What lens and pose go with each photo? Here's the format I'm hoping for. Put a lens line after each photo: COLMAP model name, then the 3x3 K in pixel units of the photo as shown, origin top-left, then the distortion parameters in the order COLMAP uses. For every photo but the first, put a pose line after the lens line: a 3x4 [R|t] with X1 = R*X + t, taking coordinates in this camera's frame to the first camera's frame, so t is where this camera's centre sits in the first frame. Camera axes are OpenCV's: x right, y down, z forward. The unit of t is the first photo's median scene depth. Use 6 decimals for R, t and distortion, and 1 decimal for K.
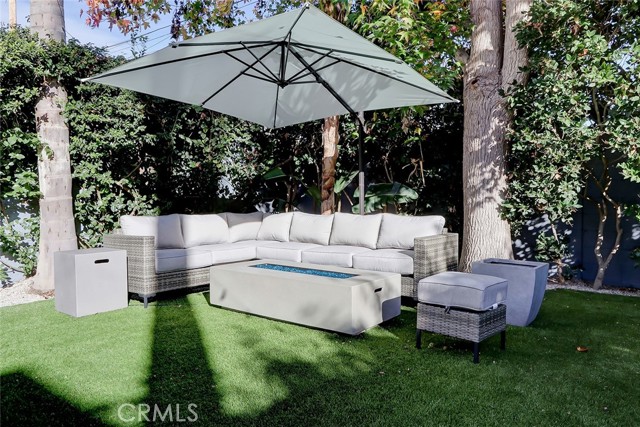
lens RADIAL K [[490.2, 0, 320.0], [0, 490.2, 213.5], [0, 0, 1]] dist [0.003269, 0.002175]
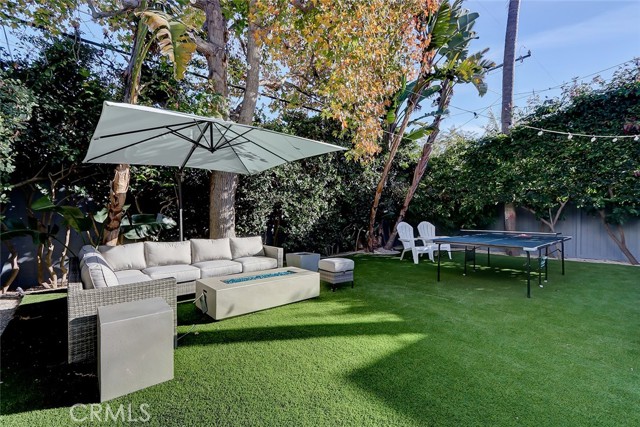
lens RADIAL K [[300.8, 0, 330.1], [0, 300.8, 212.5], [0, 0, 1]] dist [0.021382, -0.000004]
pose [[0.153572, 0.008013, 0.988105, -0.746169], [0.030326, 0.999458, -0.012818, -0.053581], [-0.987672, 0.031934, 0.153245, 0.481260]]
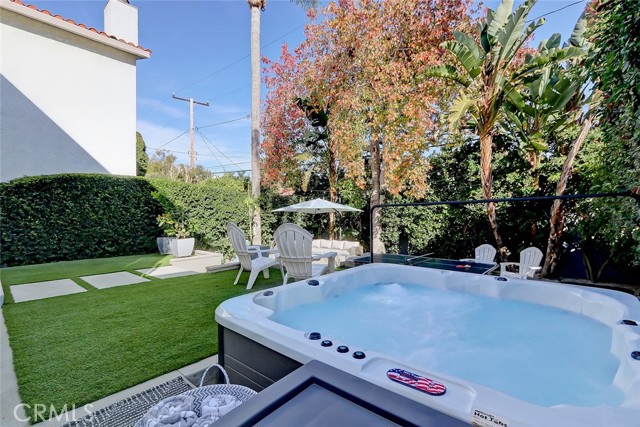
lens RADIAL K [[300.8, 0, 330.1], [0, 300.8, 212.5], [0, 0, 1]] dist [0.021382, -0.000004]
pose [[0.999976, -0.001545, -0.006682, 0.024595], [0.001299, 0.999326, -0.036672, -0.123674], [0.006734, 0.036663, 0.999305, -1.243058]]
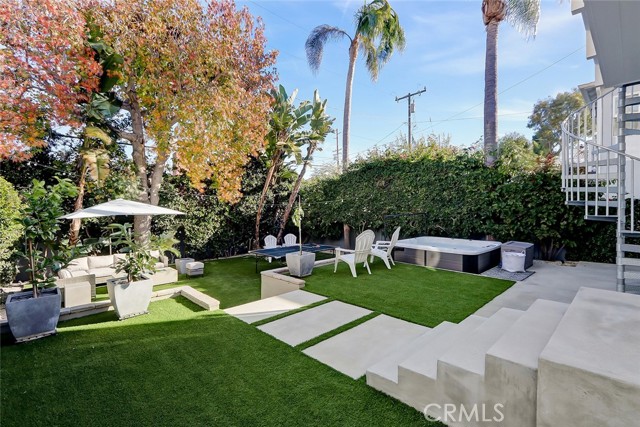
lens RADIAL K [[299.6, 0, 320.0], [0, 299.6, 213.5], [0, 0, 1]] dist [0.022983, -0.000133]
pose [[0.110689, -0.017308, 0.993704, -1.476898], [0.037754, 0.999200, 0.013199, -0.201936], [-0.993138, 0.036055, 0.111254, -0.304060]]
